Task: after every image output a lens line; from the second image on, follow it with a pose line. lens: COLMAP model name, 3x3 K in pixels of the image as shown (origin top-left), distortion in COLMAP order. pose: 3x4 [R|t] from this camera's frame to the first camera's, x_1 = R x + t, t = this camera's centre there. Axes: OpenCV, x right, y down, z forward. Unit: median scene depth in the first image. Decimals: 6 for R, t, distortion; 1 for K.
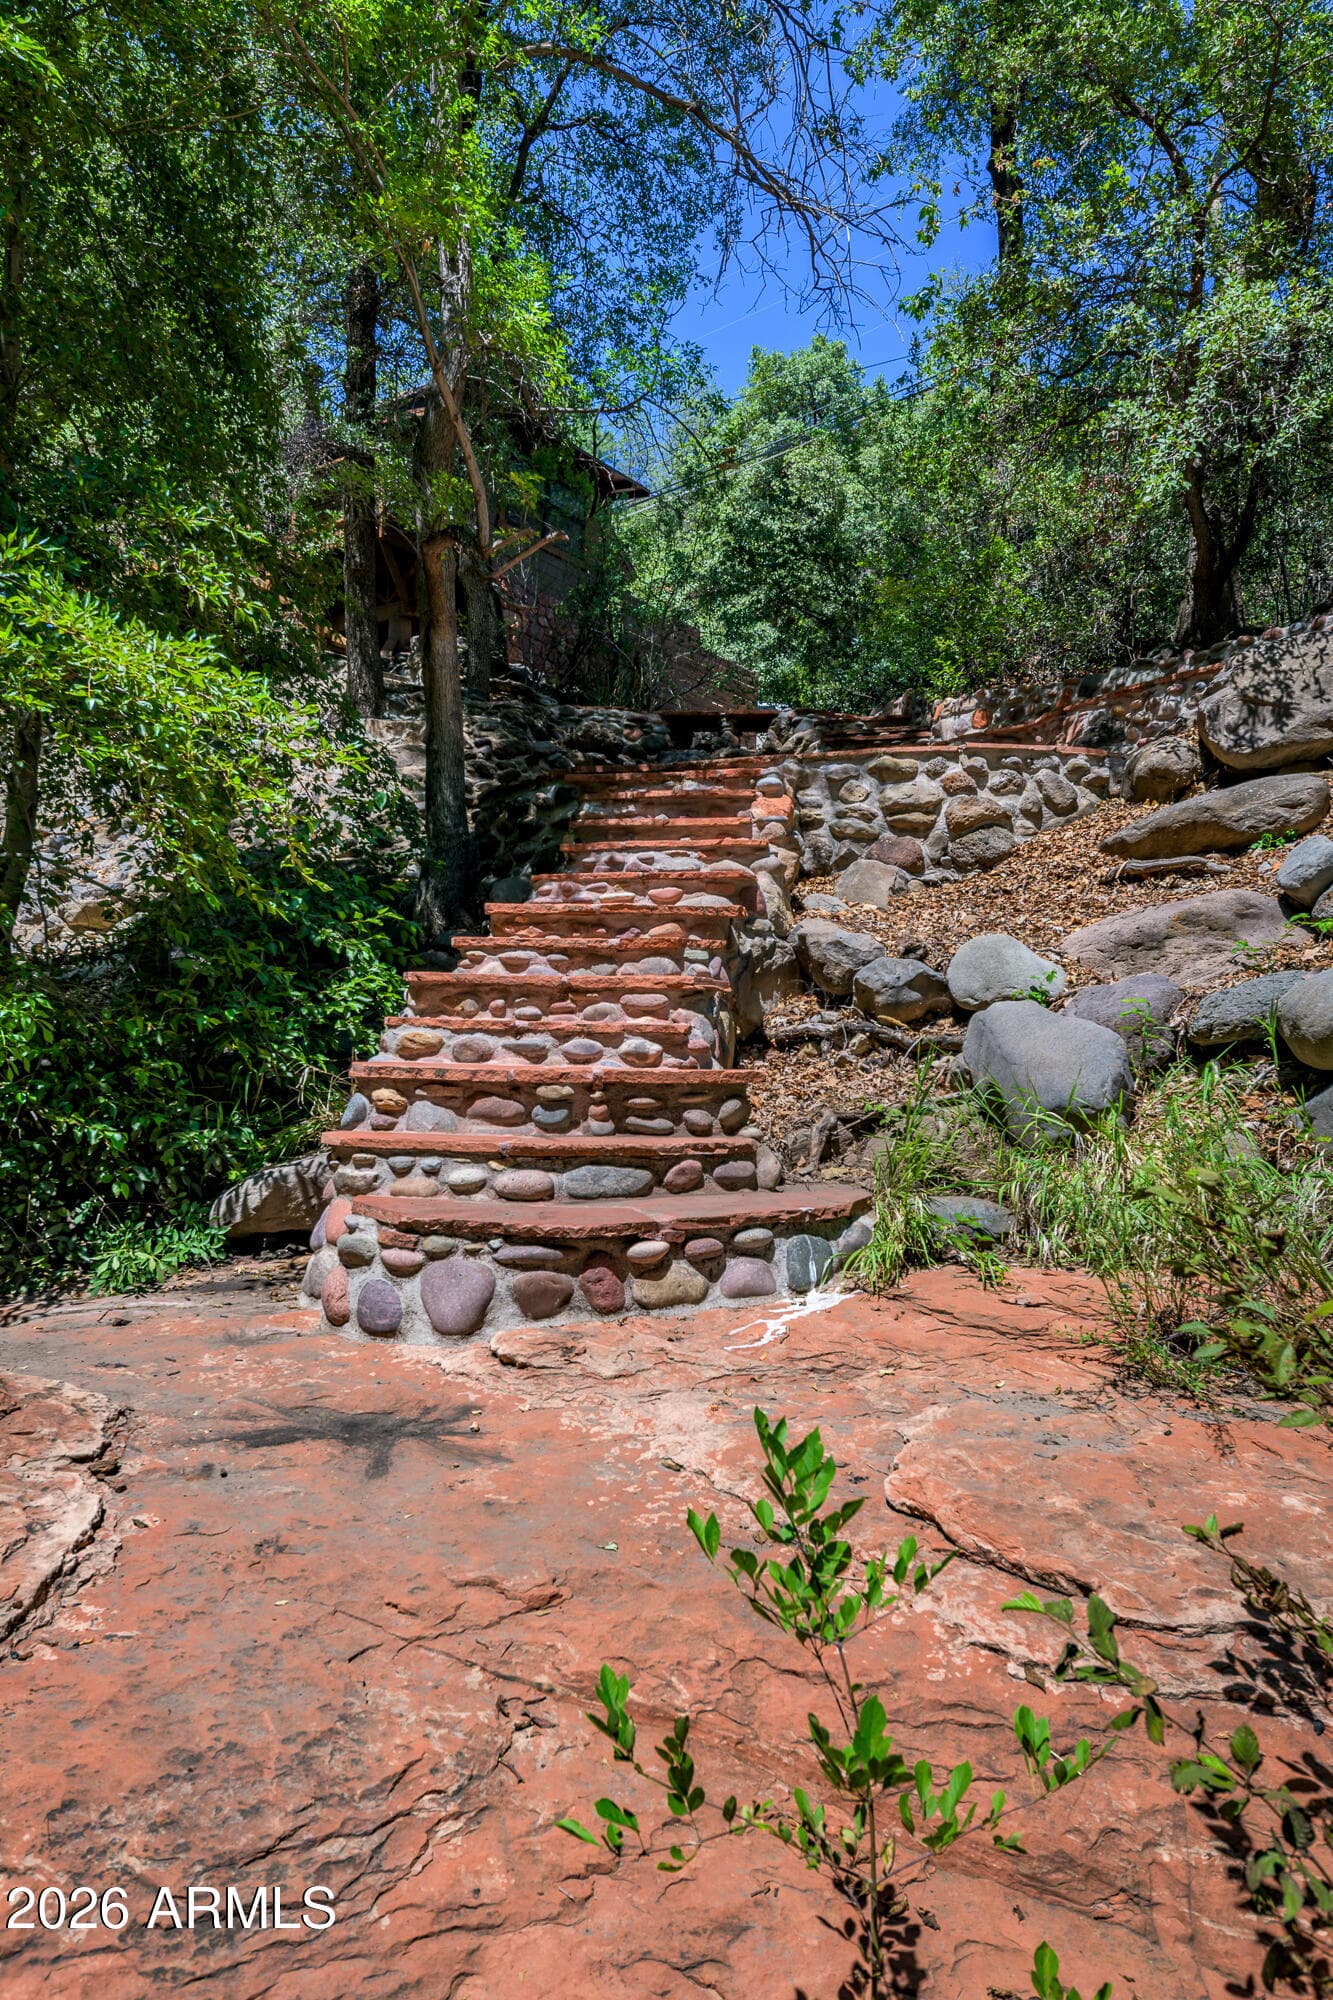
lens RADIAL K [[1661.1, 0, 666.1], [0, 1661.1, 1007.9], [0, 0, 1]] dist [0.016486, -0.026755]
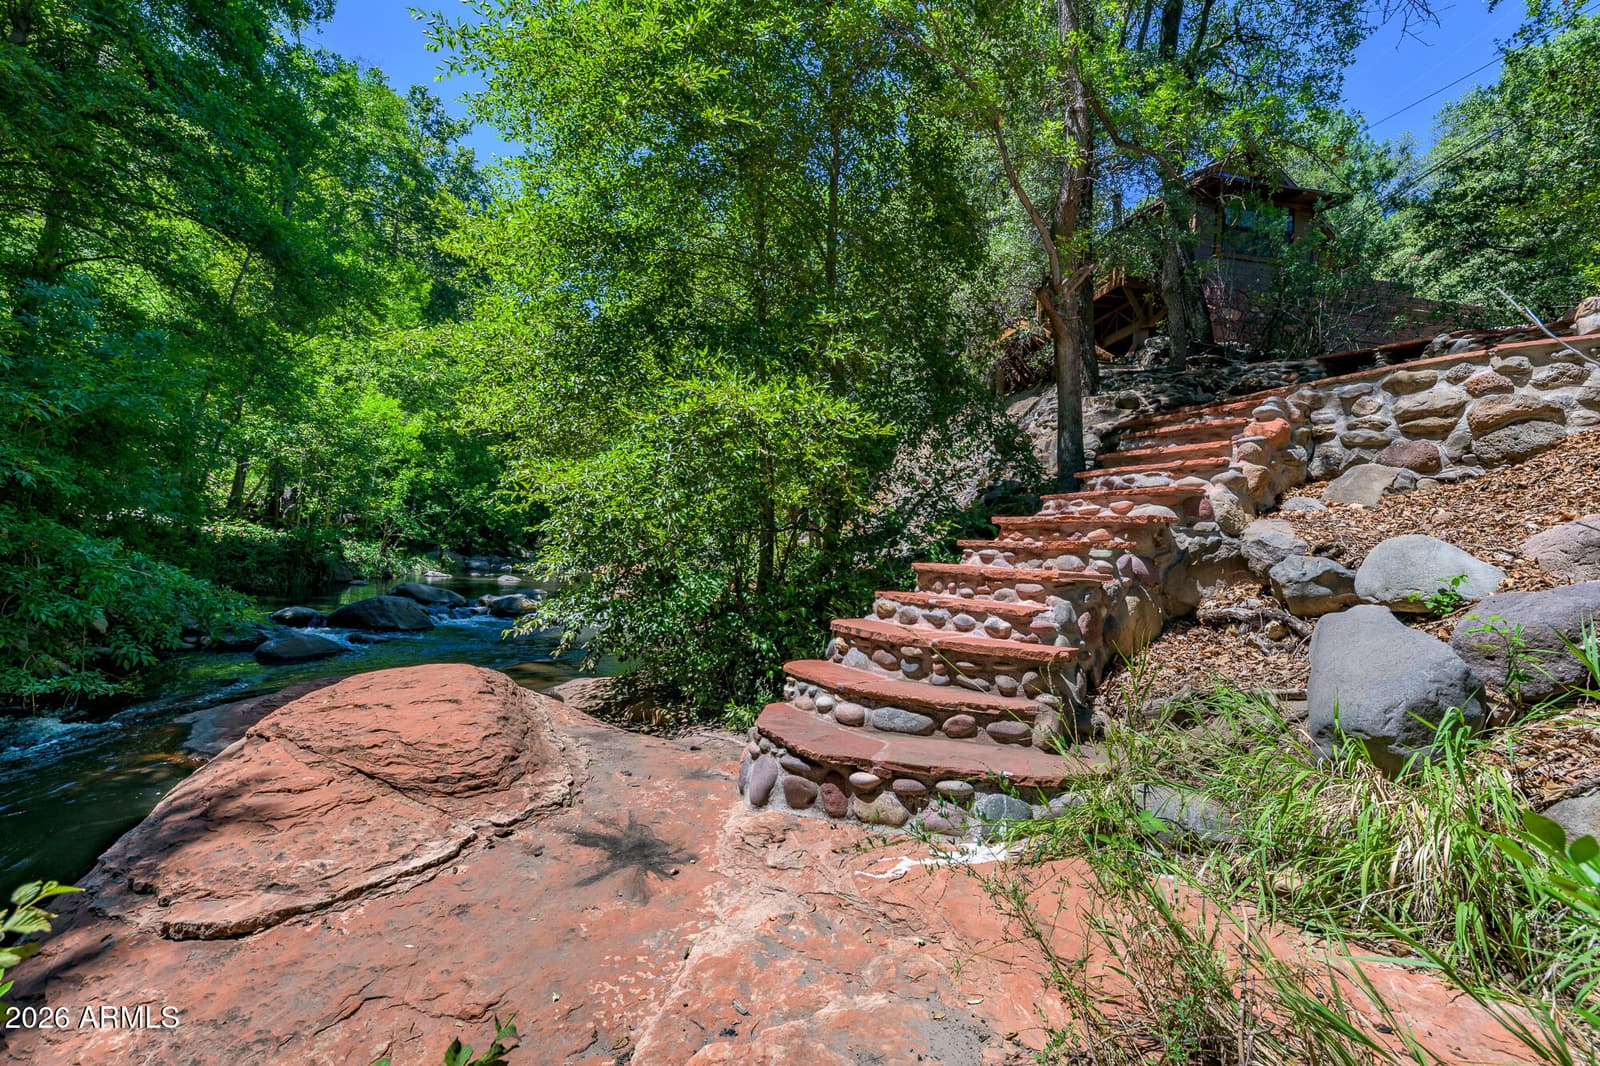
lens RADIAL K [[769.7, 0, 798.8], [0, 769.7, 518.3], [0, 0, 1]] dist [0.008460, -0.001001]
pose [[0.608515, -0.021130, -0.793261, 0.354775], [-0.001721, 0.999608, -0.027946, -0.041439], [0.793541, 0.018371, 0.608240, 0.416221]]
